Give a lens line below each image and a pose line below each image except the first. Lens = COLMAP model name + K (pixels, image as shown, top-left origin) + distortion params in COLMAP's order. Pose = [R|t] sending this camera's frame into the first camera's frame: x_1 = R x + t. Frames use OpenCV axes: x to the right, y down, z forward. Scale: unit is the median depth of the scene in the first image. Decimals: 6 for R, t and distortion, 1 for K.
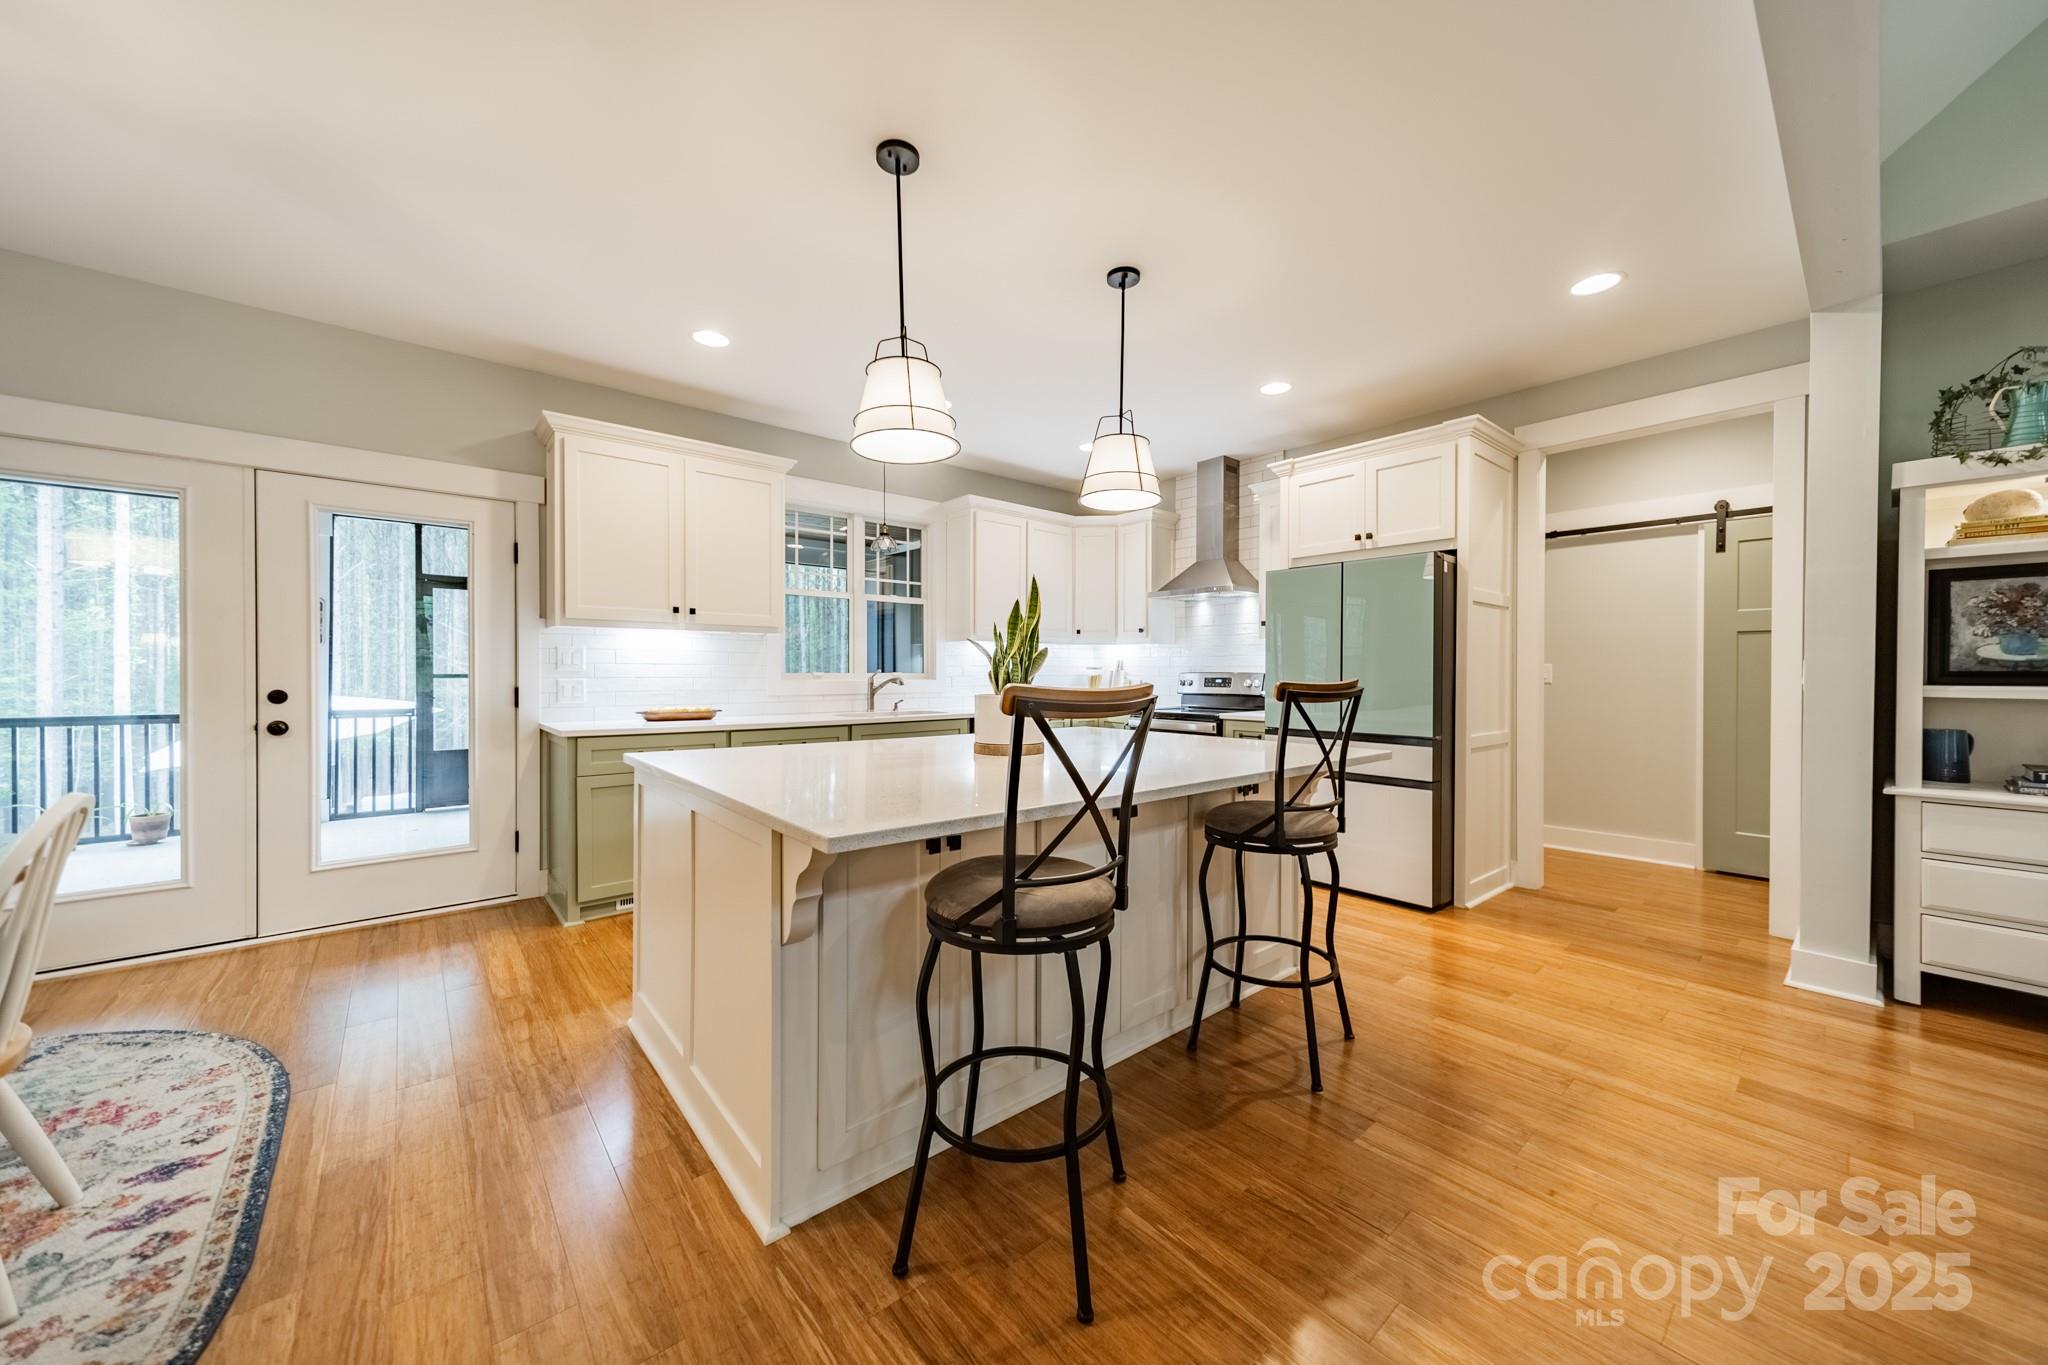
lens RADIAL K [[724.9, 0, 1023.7], [0, 724.9, 680.2], [0, 0, 1]] dist [0.008859, -0.000613]
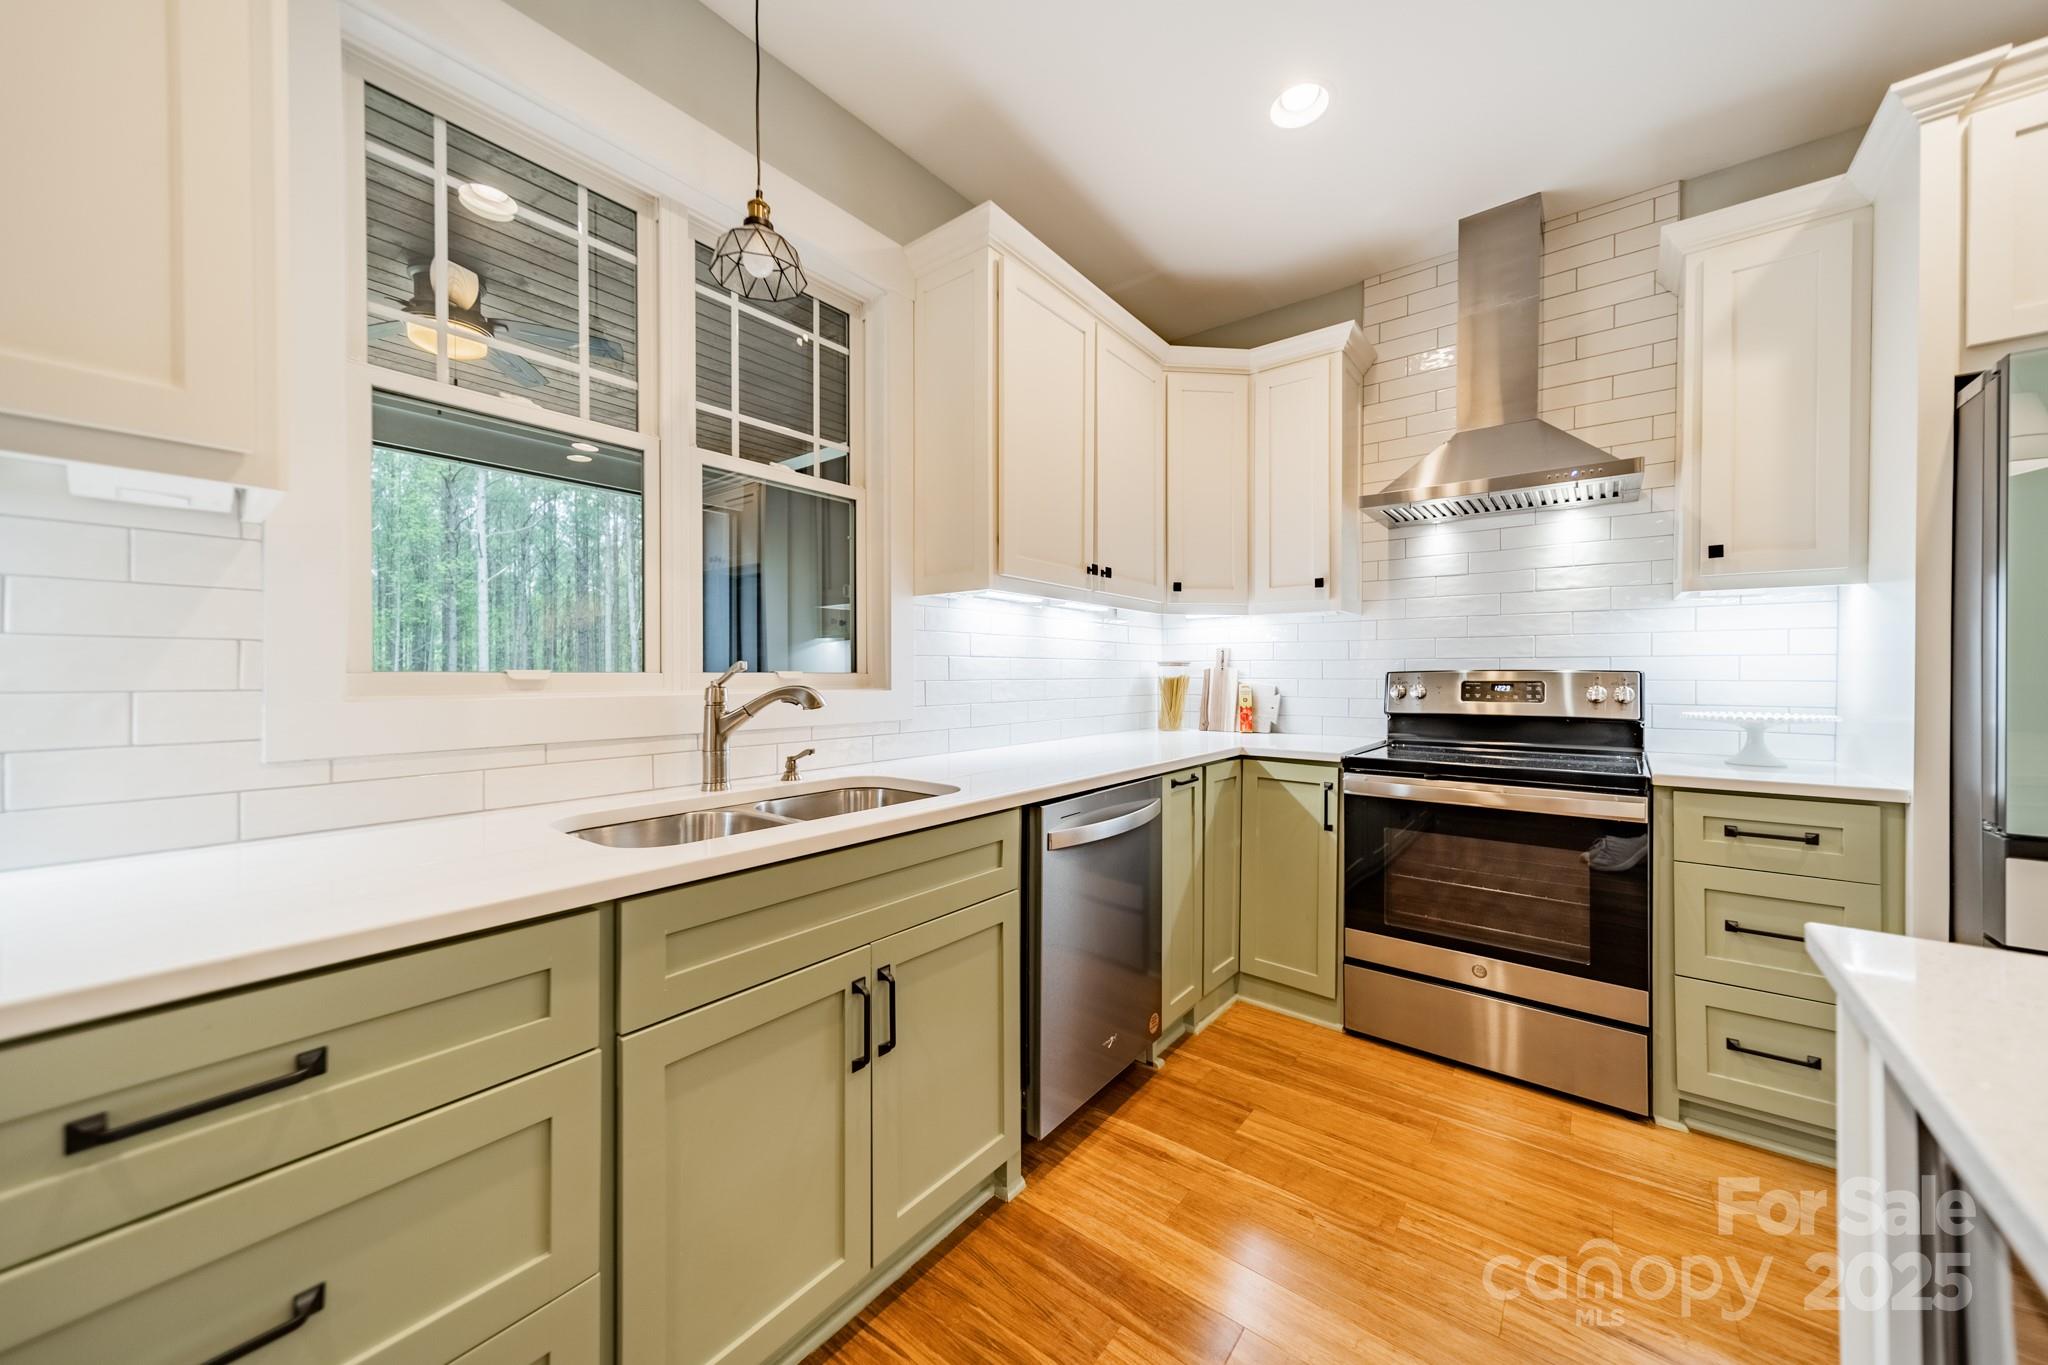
lens RADIAL K [[724.9, 0, 1032.1], [0, 724.9, 675.6], [0, 0, 1]] dist [0.008859, -0.000613]
pose [[0.980226, -0.002165, 0.197871, -0.203854], [0.004333, 0.999935, -0.010525, -0.006240], [-0.197835, 0.011174, 0.980172, 0.981232]]
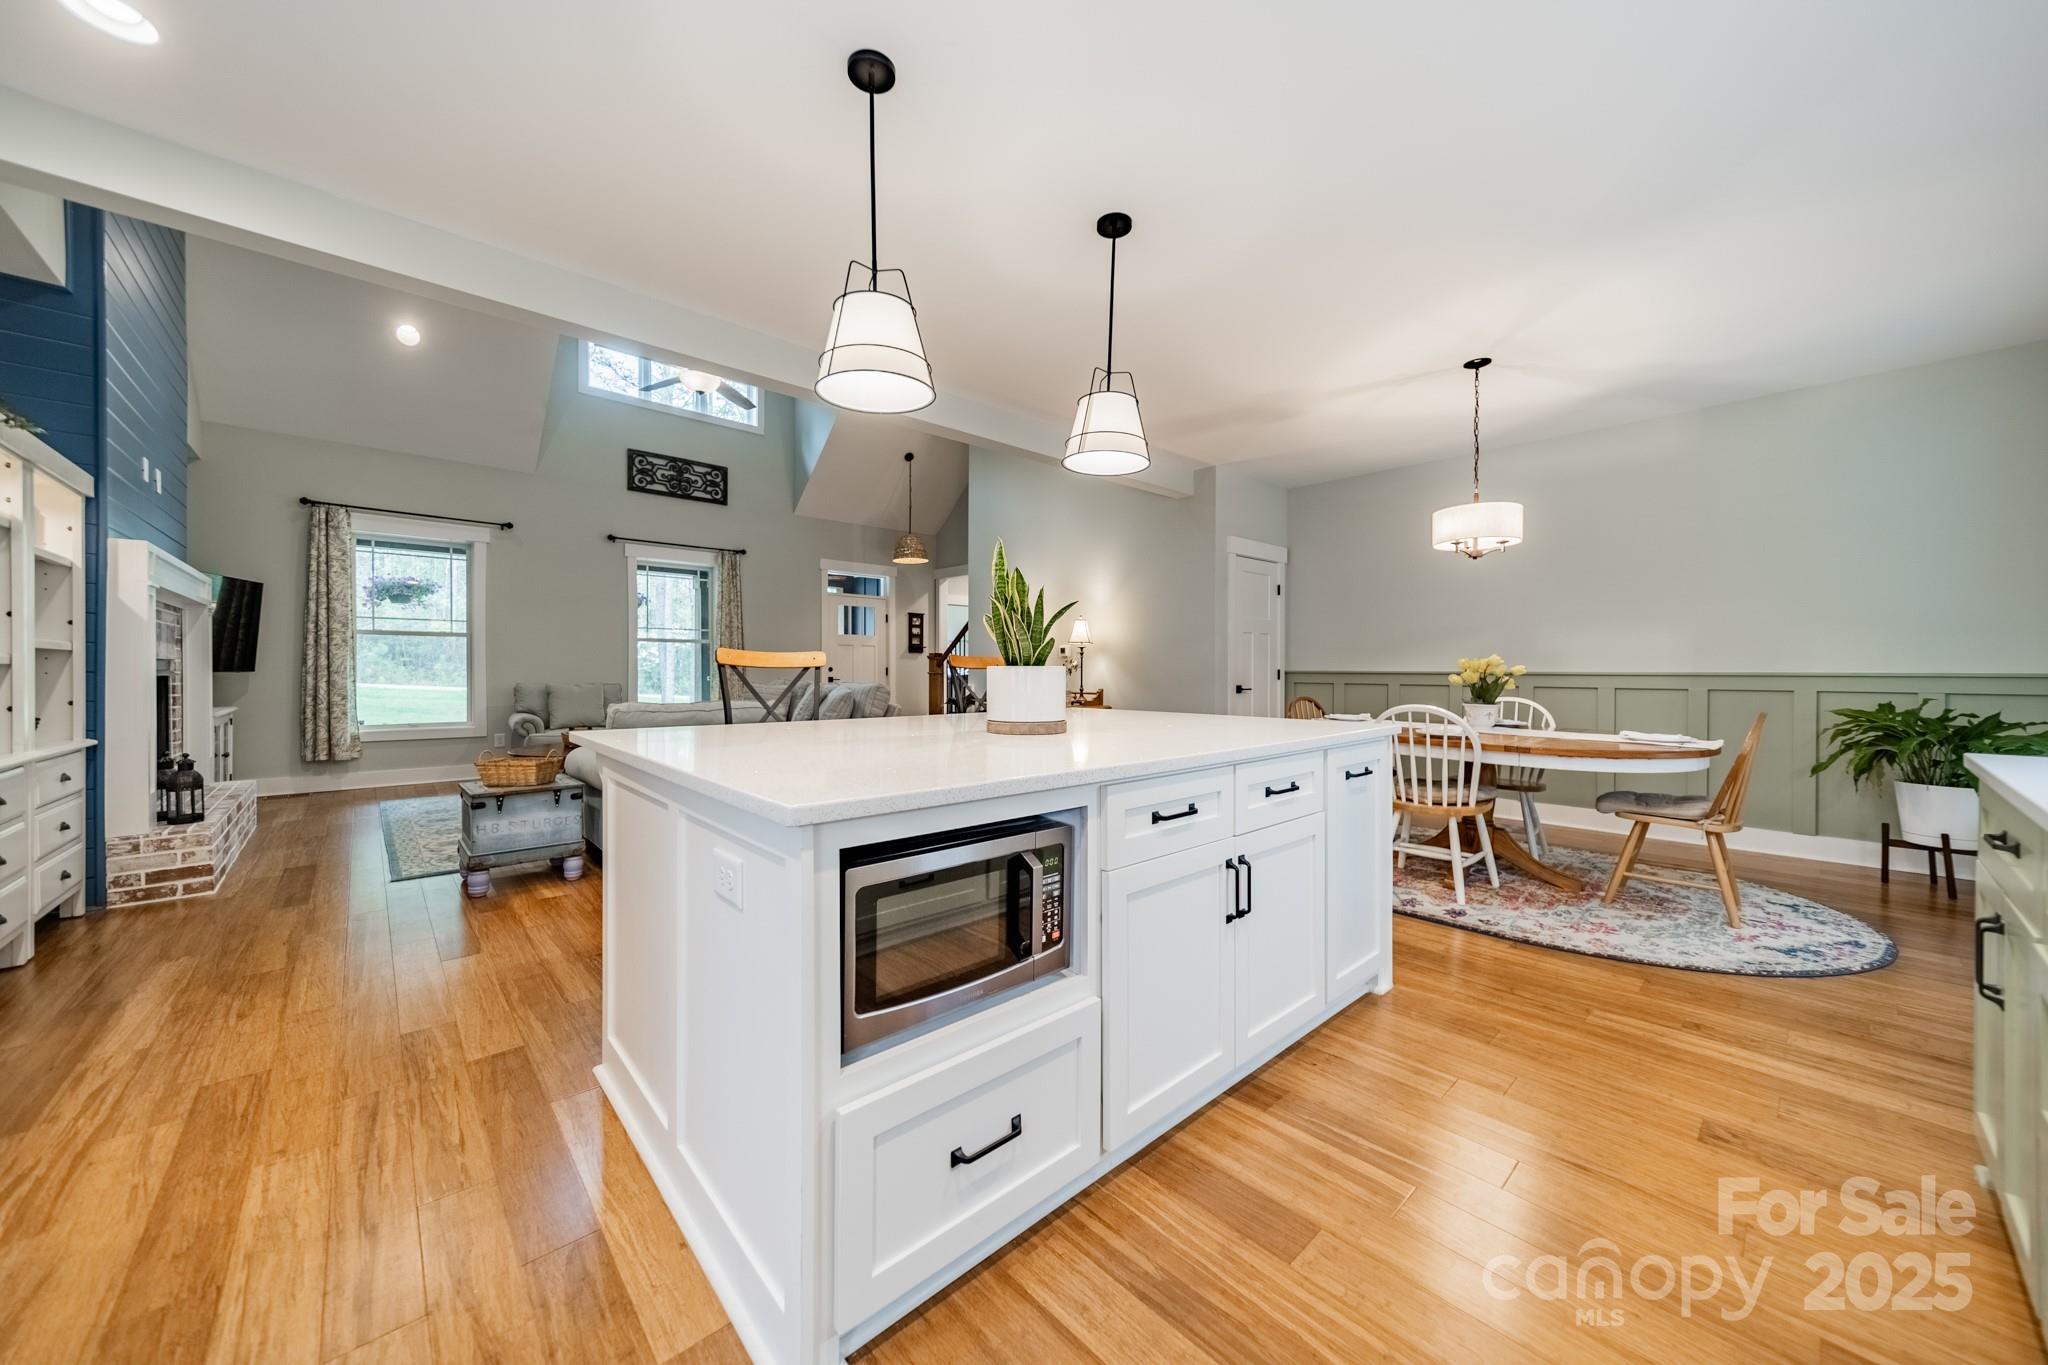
lens RADIAL K [[724.9, 0, 1027.8], [0, 724.9, 674.1], [0, 0, 1]] dist [0.008859, -0.000613]
pose [[-0.999392, -0.005064, -0.034504, 0.007746], [-0.005657, 0.999838, 0.017112, 0.011805], [0.034412, 0.017297, -0.999258, 1.489571]]
